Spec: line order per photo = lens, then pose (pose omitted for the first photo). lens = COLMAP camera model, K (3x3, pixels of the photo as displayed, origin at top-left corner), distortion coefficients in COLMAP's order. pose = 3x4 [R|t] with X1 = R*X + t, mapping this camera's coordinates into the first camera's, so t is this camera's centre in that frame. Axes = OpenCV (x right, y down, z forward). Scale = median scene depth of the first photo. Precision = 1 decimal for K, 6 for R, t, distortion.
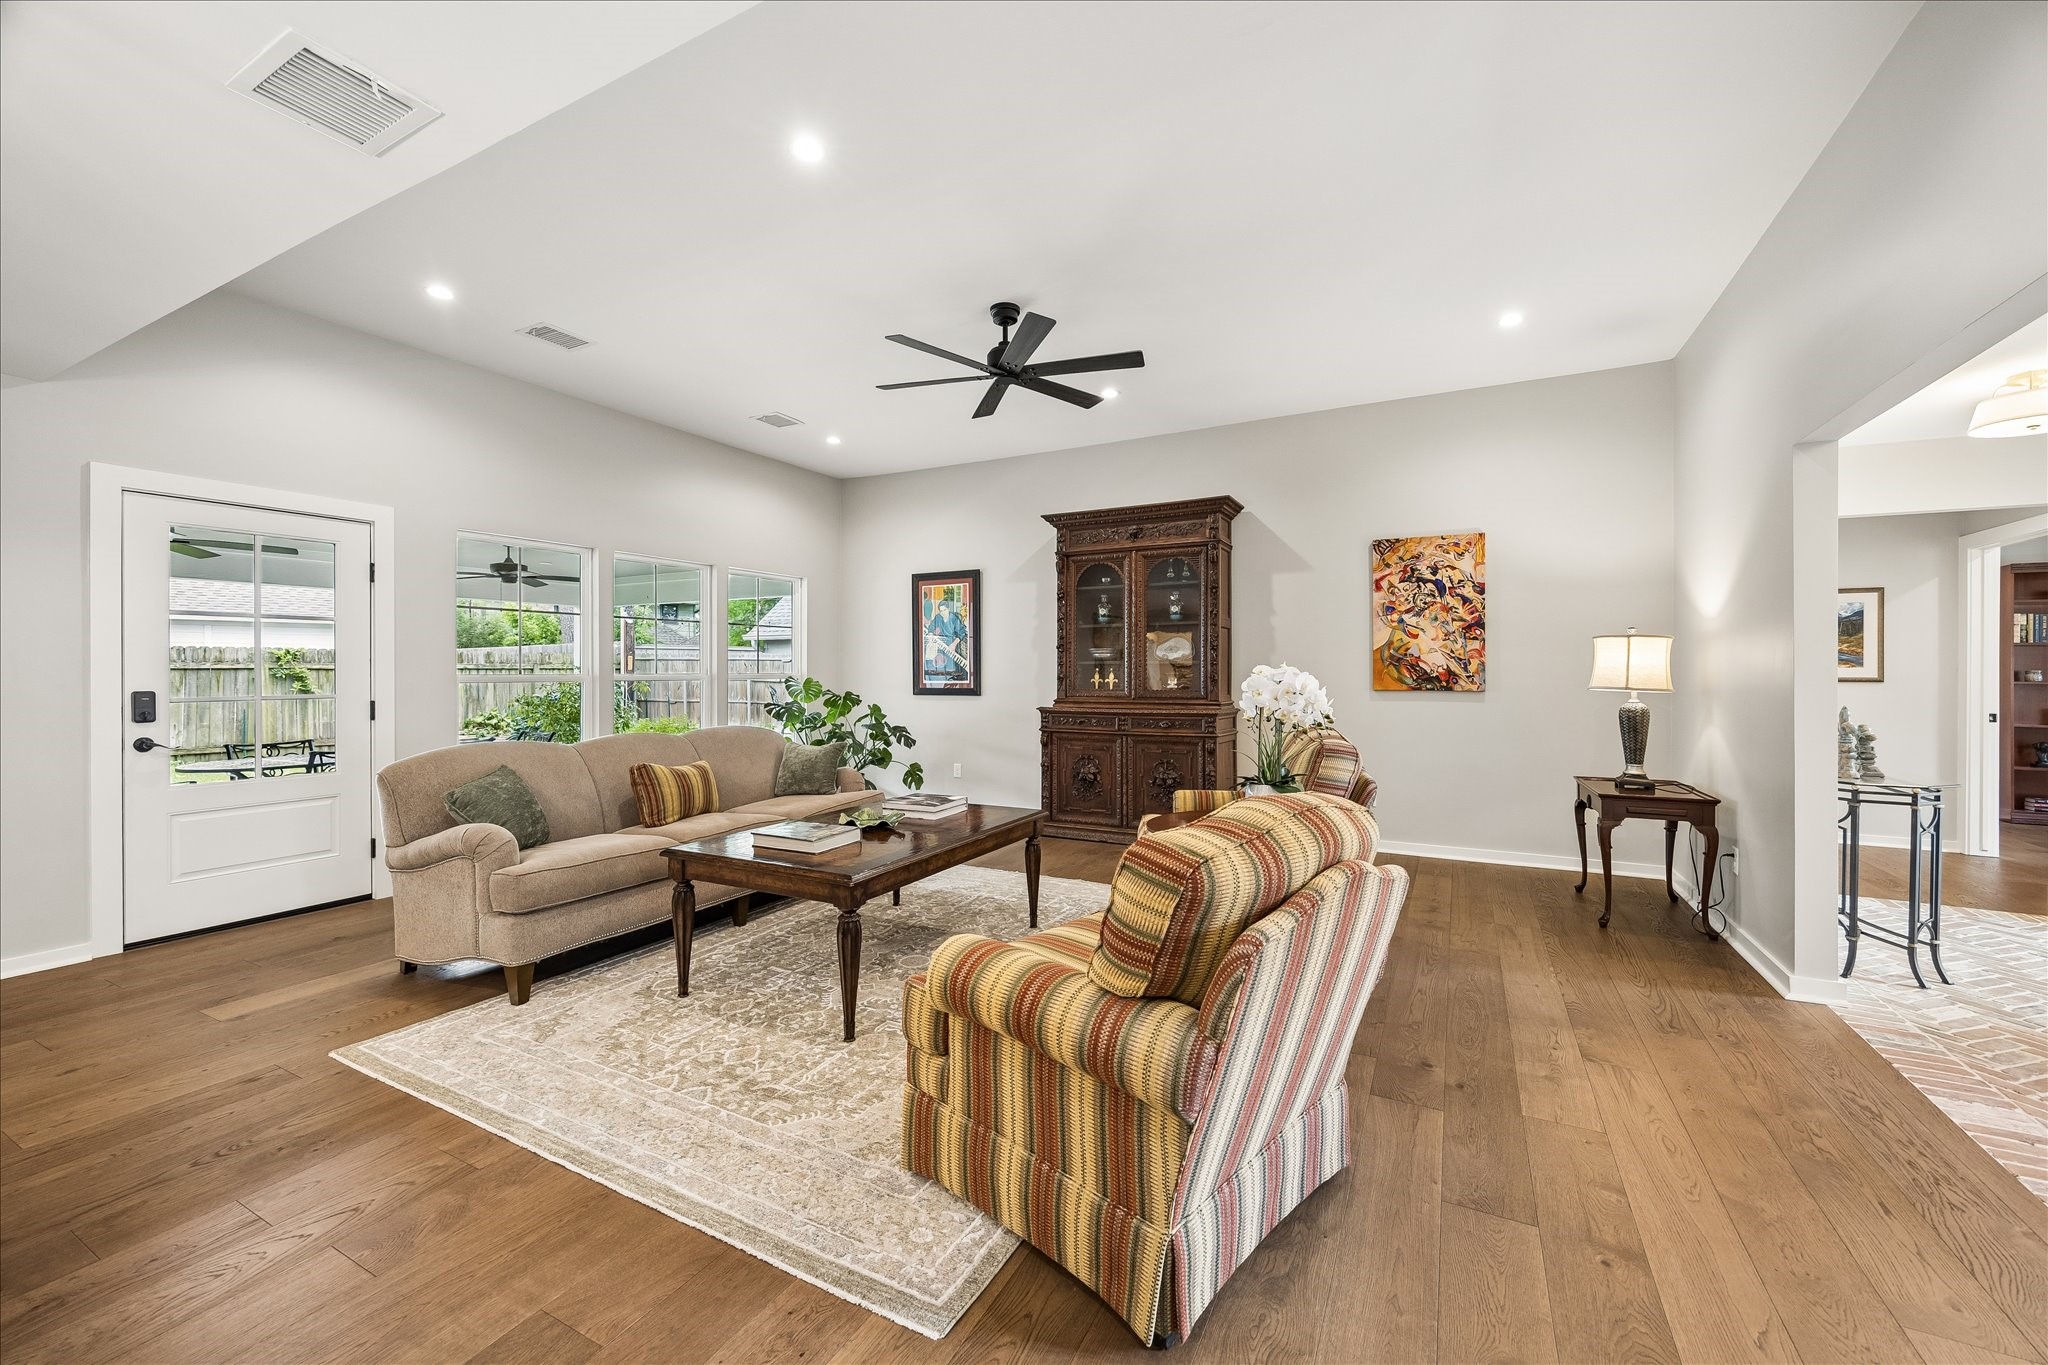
lens RADIAL K [[798.2, 0, 1032.1], [0, 798.2, 675.8], [0, 0, 1]] dist [0.002403, 0.000390]
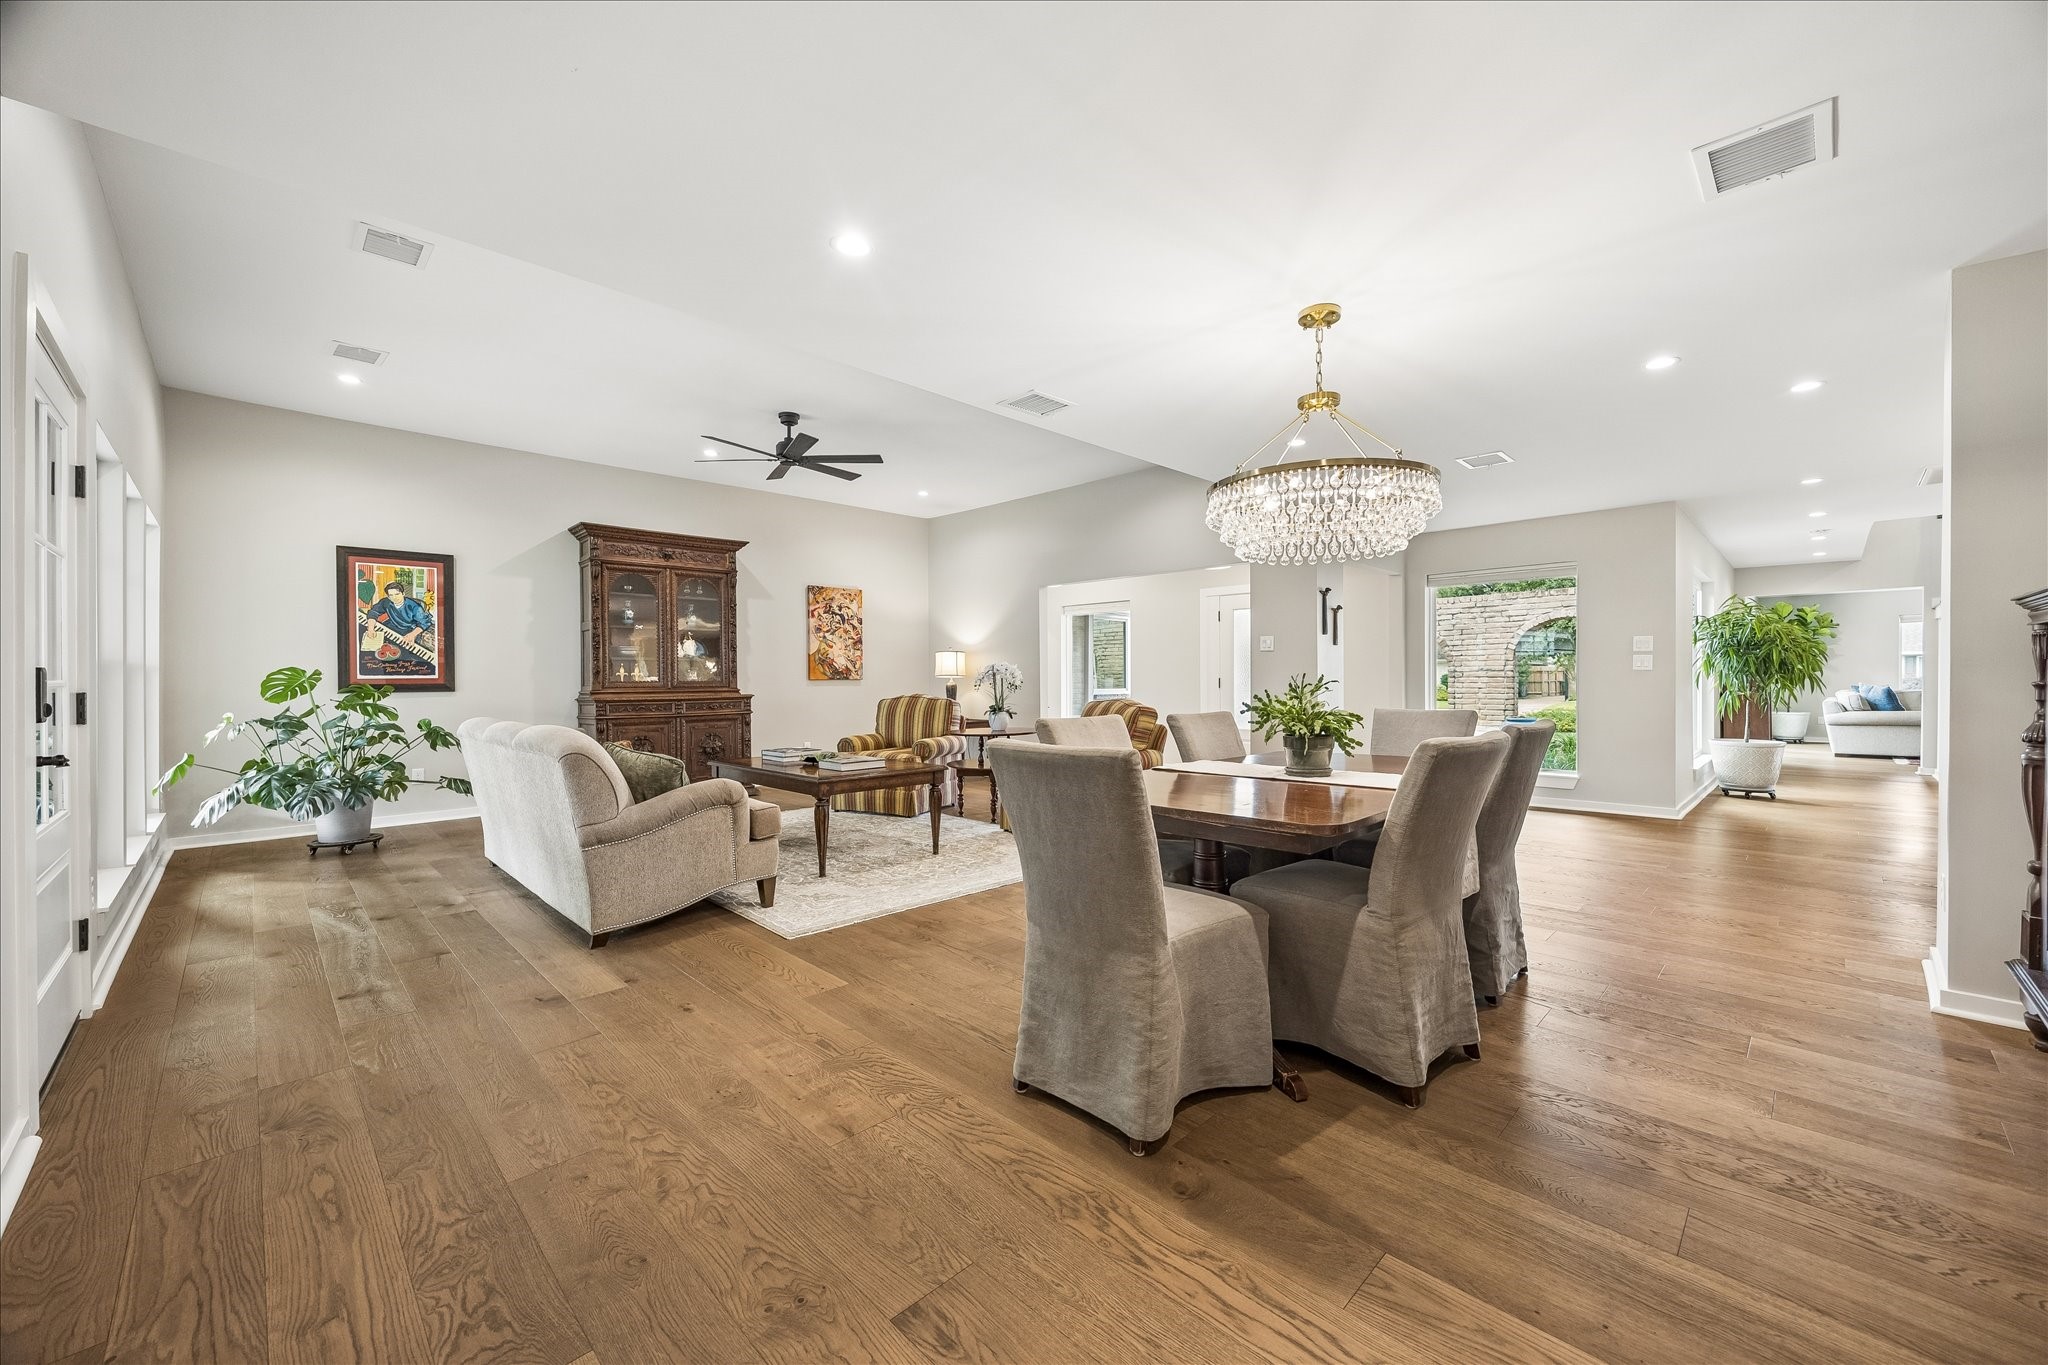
lens RADIAL K [[798.2, 0, 1032.1], [0, 798.2, 675.8], [0, 0, 1]] dist [0.002403, 0.000390]
pose [[0.302111, 0.001907, 0.953271, -1.004022], [0.008768, 0.999950, -0.004779, 0.022981], [-0.953233, 0.009802, 0.302079, 0.105223]]
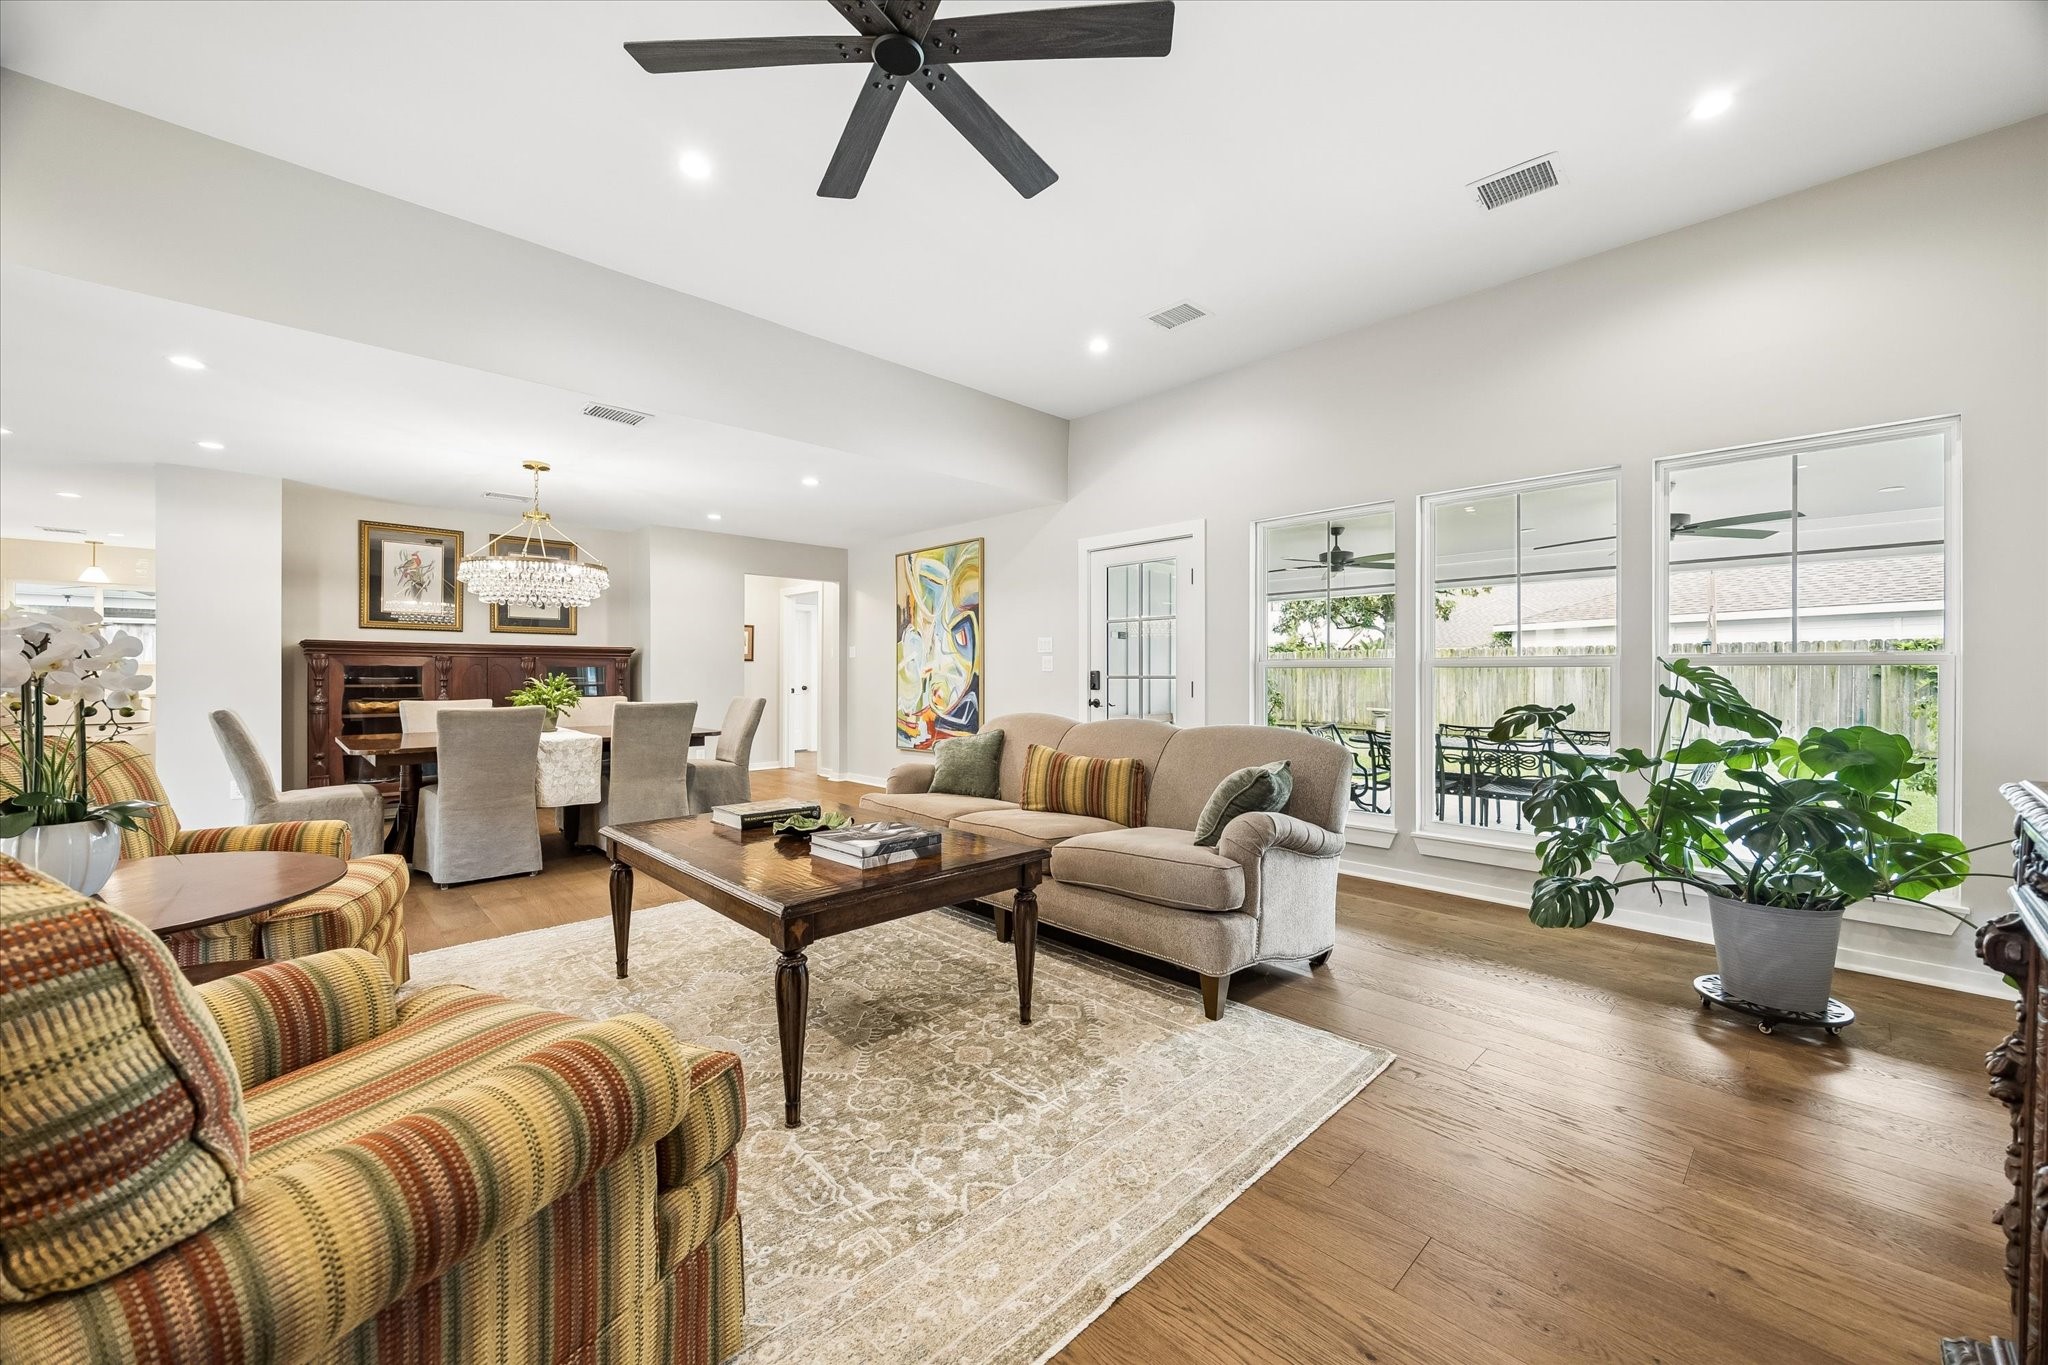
lens RADIAL K [[770.2, 0, 1023.1], [0, 770.2, 675.8], [0, 0, 1]] dist [0.000181, 0.000071]
pose [[-0.306594, 0.003348, -0.951834, 0.314840], [-0.006198, 0.999966, 0.005514, 0.015025], [0.951820, 0.007590, -0.306563, 0.947221]]
